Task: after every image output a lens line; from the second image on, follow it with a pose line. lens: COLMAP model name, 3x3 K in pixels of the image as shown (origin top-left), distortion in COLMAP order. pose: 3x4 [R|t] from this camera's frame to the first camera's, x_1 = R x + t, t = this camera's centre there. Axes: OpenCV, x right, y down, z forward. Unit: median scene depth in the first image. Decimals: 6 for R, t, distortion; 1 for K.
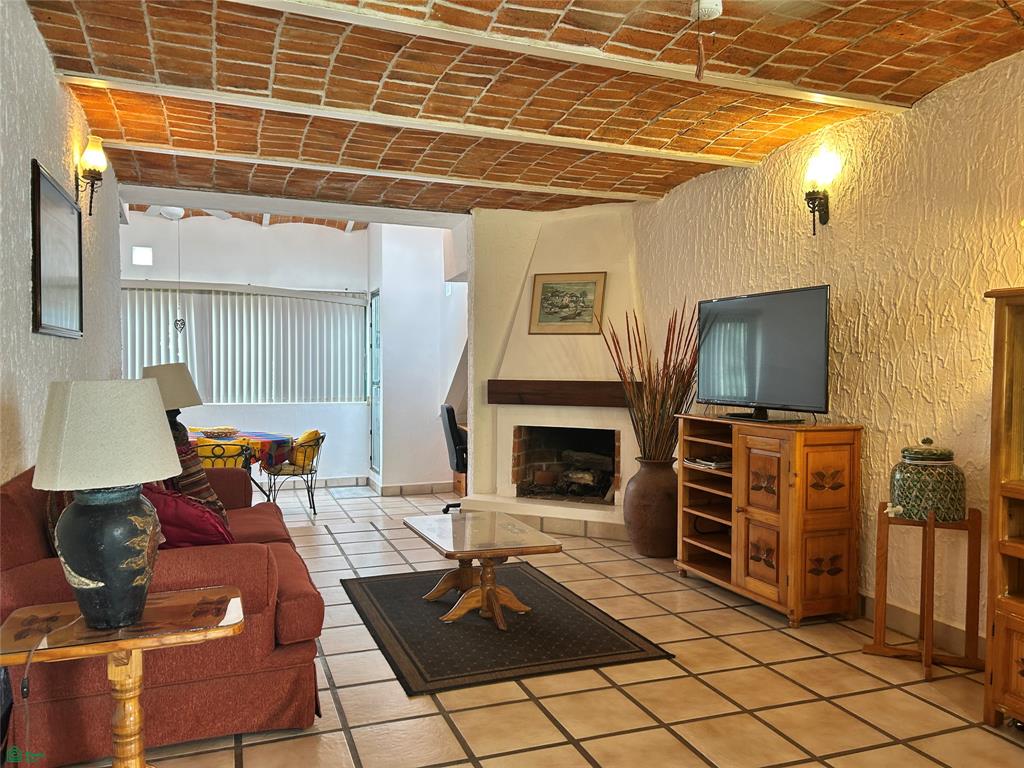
lens RADIAL K [[766.2, 0, 517.8], [0, 766.2, 387.9], [0, 0, 1]] dist [0.051545, -0.047609]
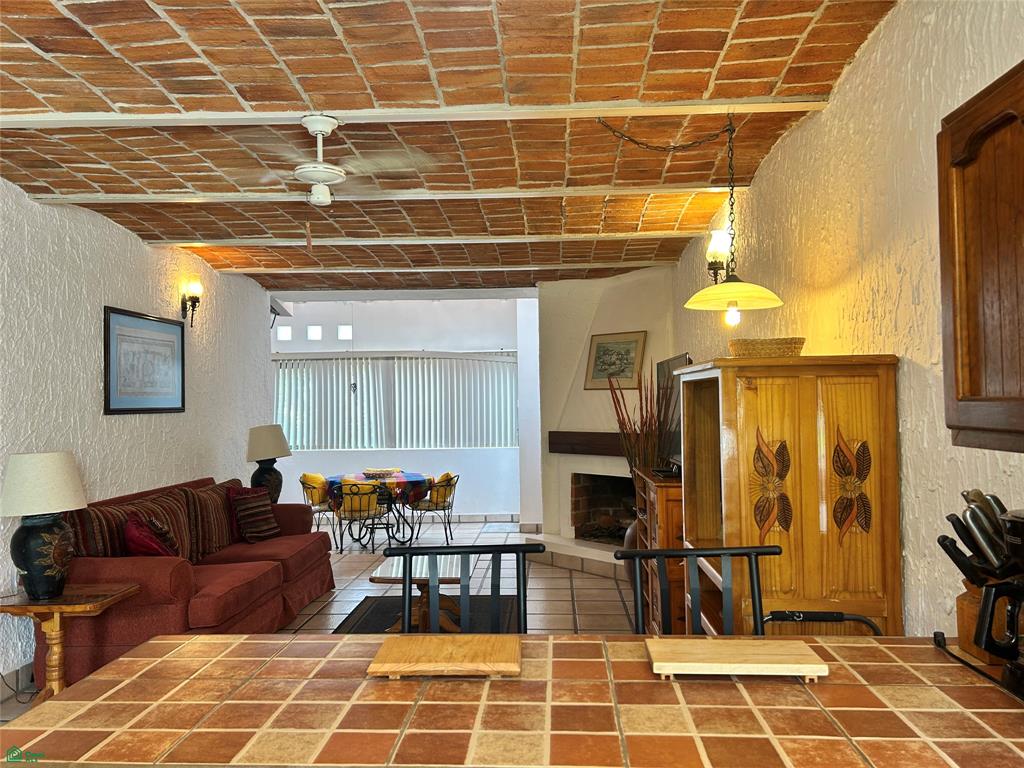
lens RADIAL K [[766.2, 0, 519.2], [0, 766.2, 386.0], [0, 0, 1]] dist [0.051545, -0.047609]
pose [[0.916845, -0.029276, -0.398169, 0.586286], [0.009200, 0.998592, -0.052238, -0.030218], [0.399138, 0.044231, 0.915824, -0.081154]]
